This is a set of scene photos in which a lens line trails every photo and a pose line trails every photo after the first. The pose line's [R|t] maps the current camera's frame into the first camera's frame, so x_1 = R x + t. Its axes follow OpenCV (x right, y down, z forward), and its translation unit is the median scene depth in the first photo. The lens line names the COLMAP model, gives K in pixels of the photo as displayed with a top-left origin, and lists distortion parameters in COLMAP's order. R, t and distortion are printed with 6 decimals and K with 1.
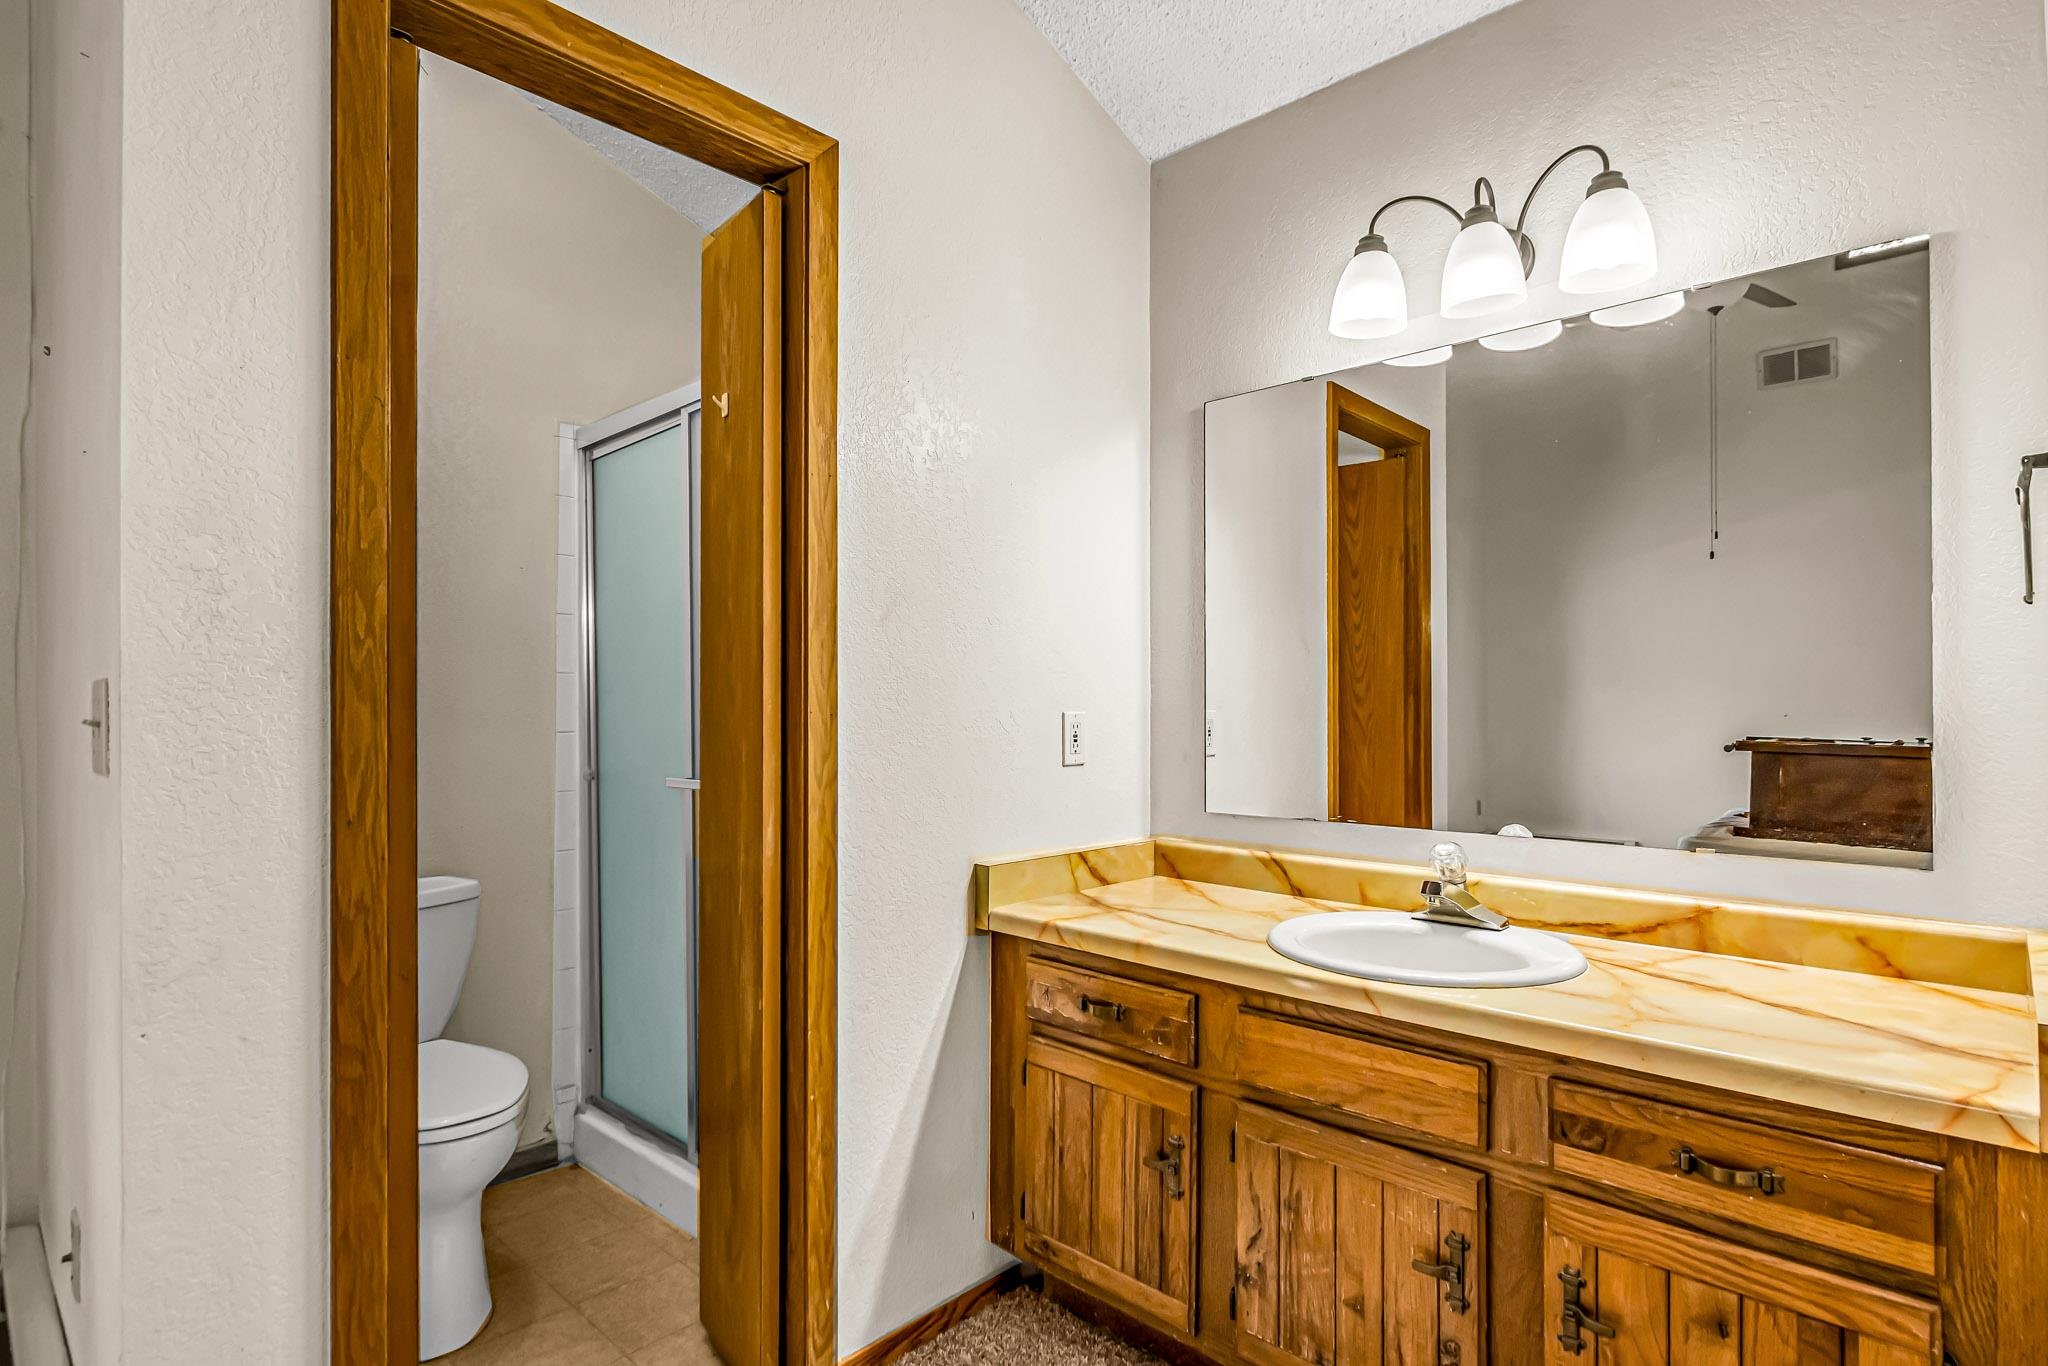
lens RADIAL K [[1032.7, 0, 1028.4], [0, 1032.7, 708.6], [0, 0, 1]] dist [0.003324, -0.004232]
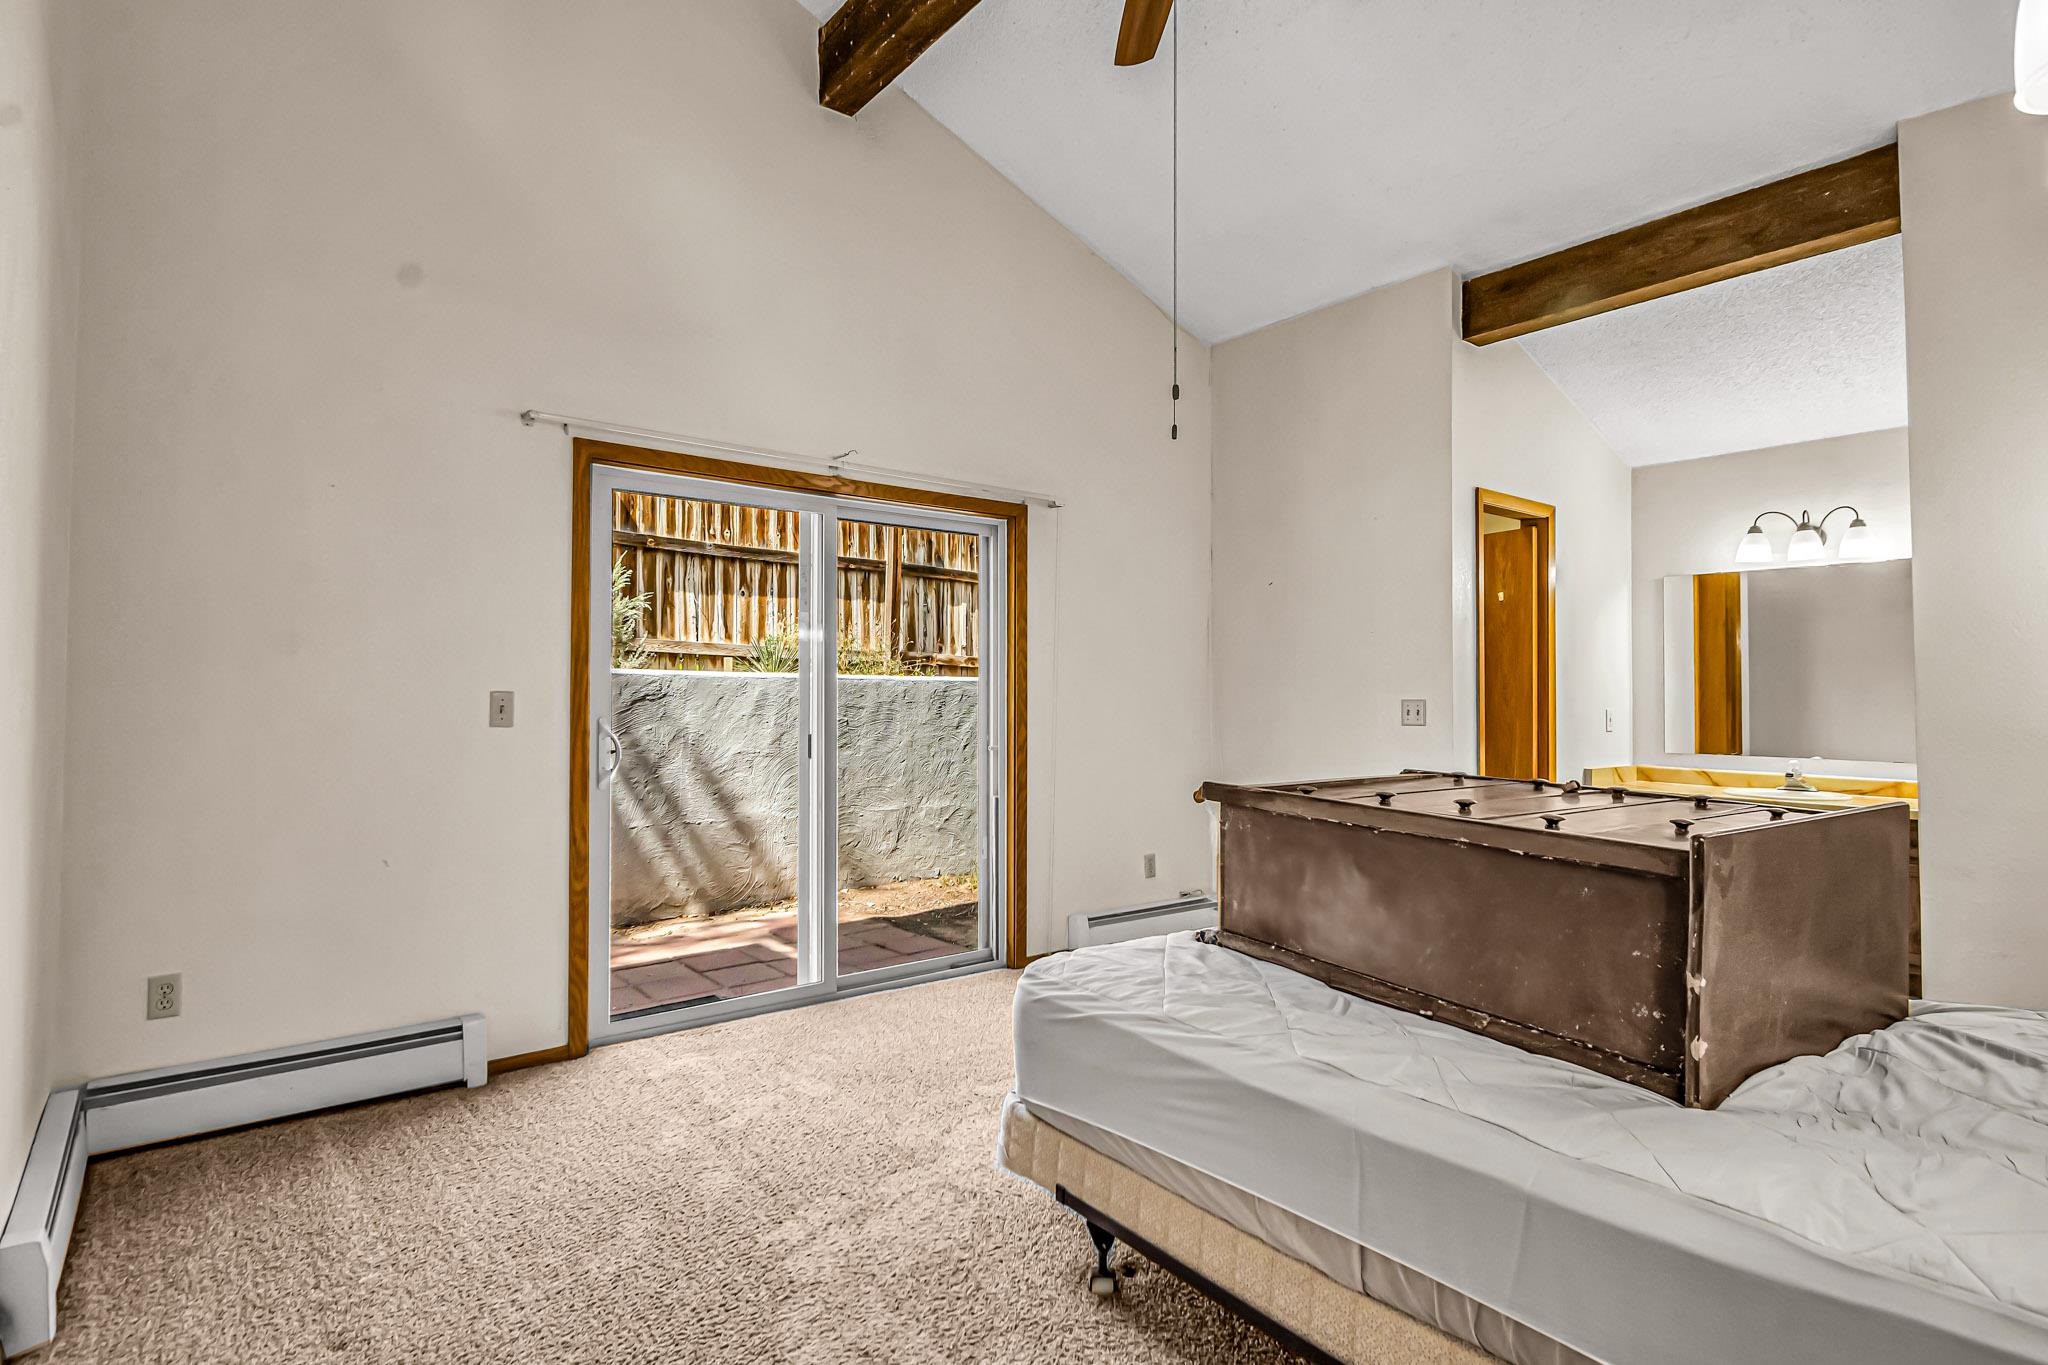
lens RADIAL K [[1032.7, 0, 1014.9], [0, 1032.7, 680.9], [0, 0, 1]] dist [0.003324, -0.004232]
pose [[0.989076, 0.004451, -0.147339, -1.346245], [-0.007254, 0.999803, -0.018490, -0.011316], [0.147228, 0.019357, 0.988913, -2.195116]]
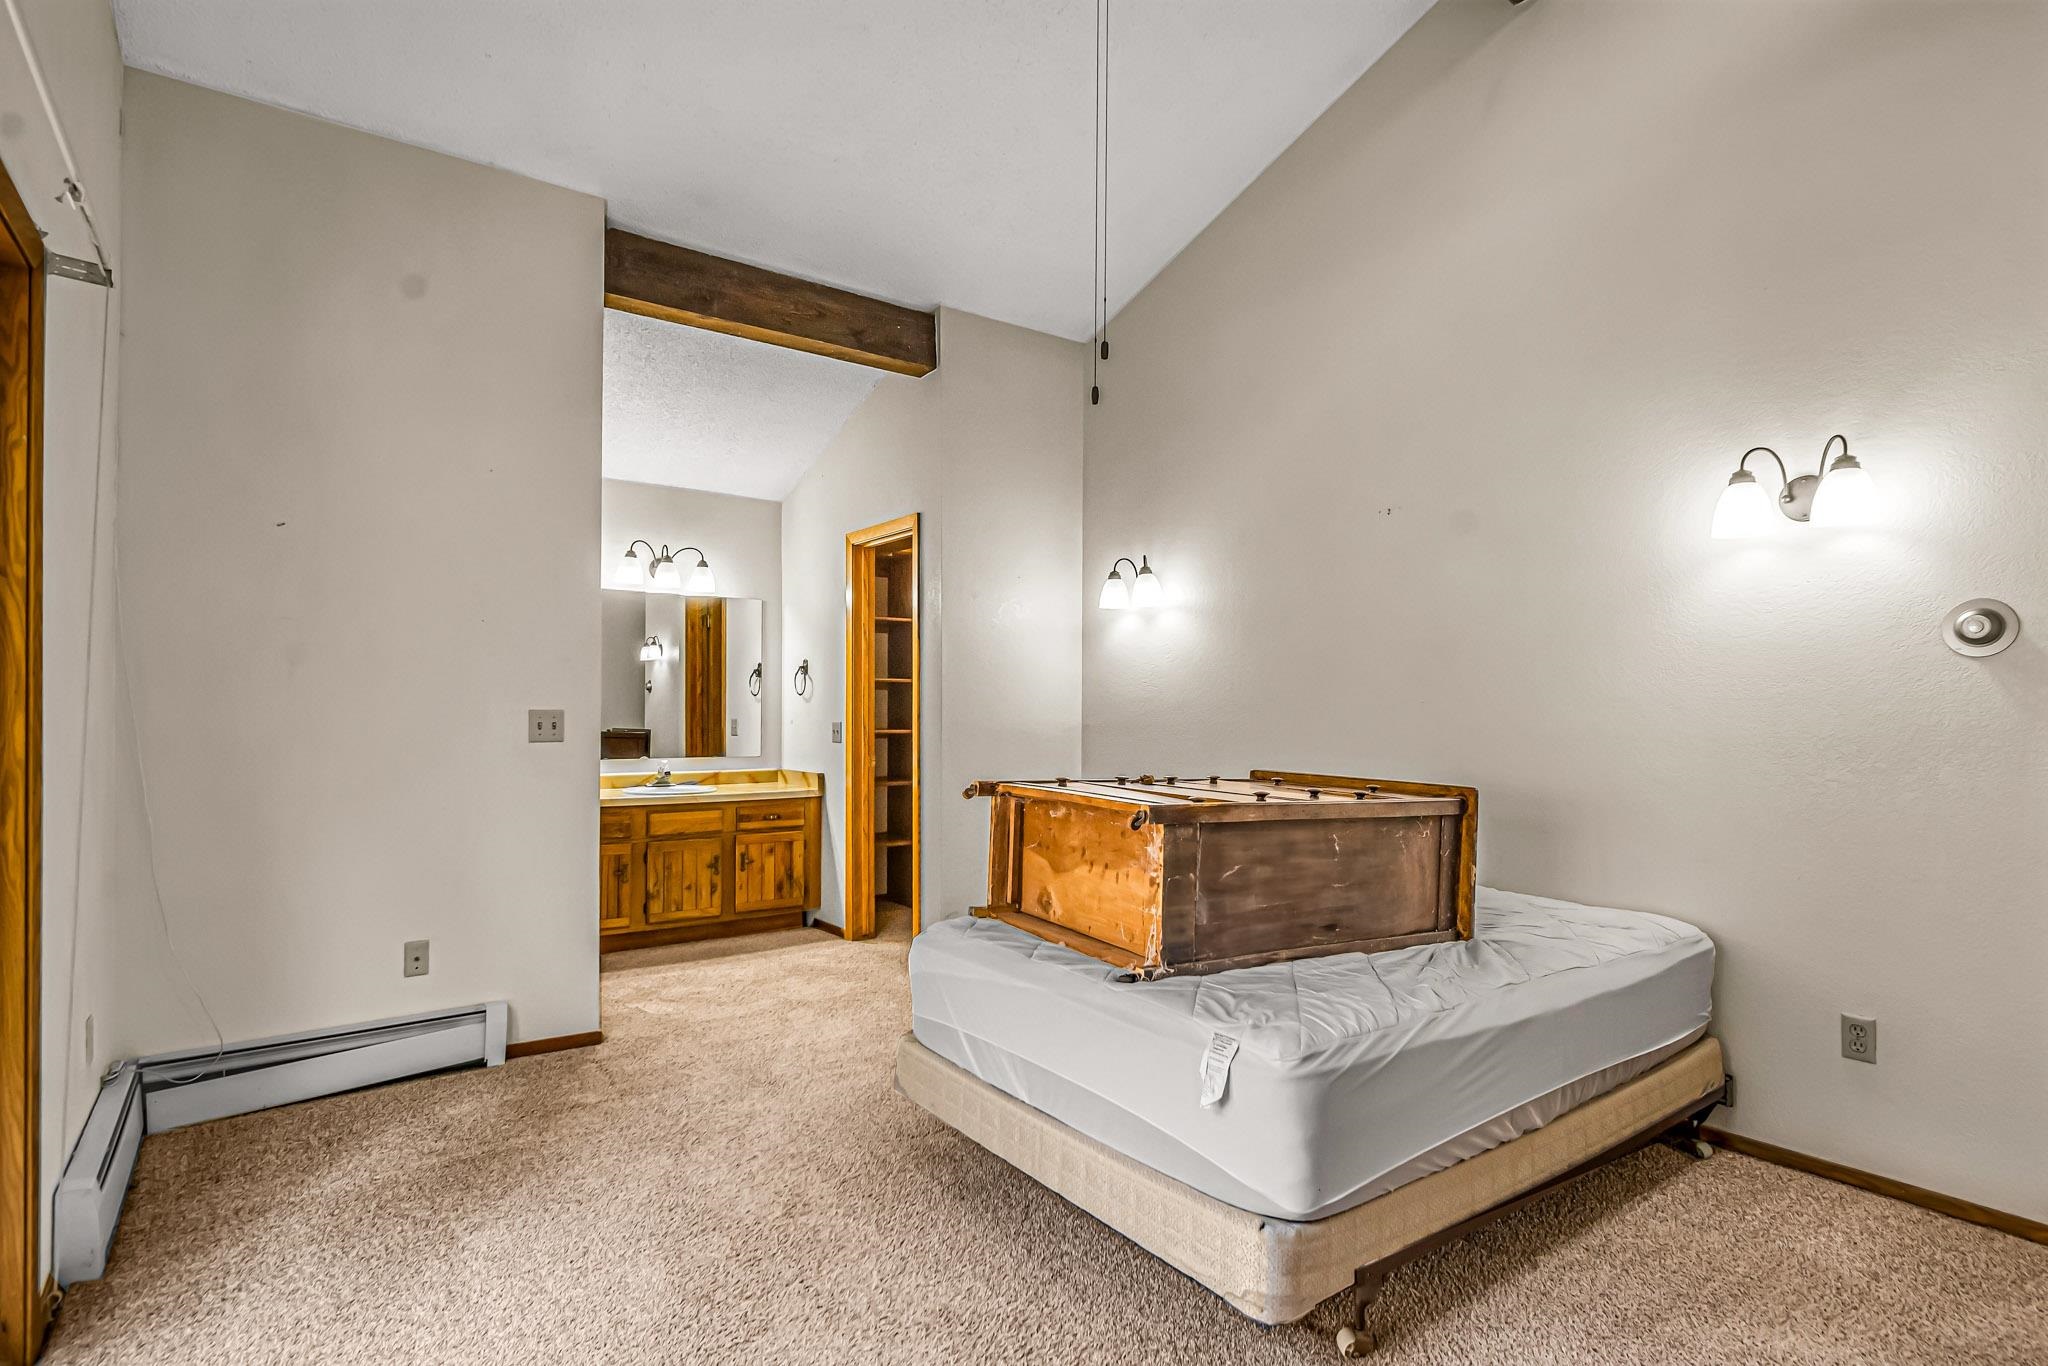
lens RADIAL K [[1032.7, 0, 1018.2], [0, 1032.7, 703.9], [0, 0, 1]] dist [0.003324, -0.004232]
pose [[0.190219, 0.008124, 0.981708, -2.711792], [-0.001532, 0.999967, -0.007978, -0.016620], [-0.981740, 0.000013, 0.190225, -0.710388]]
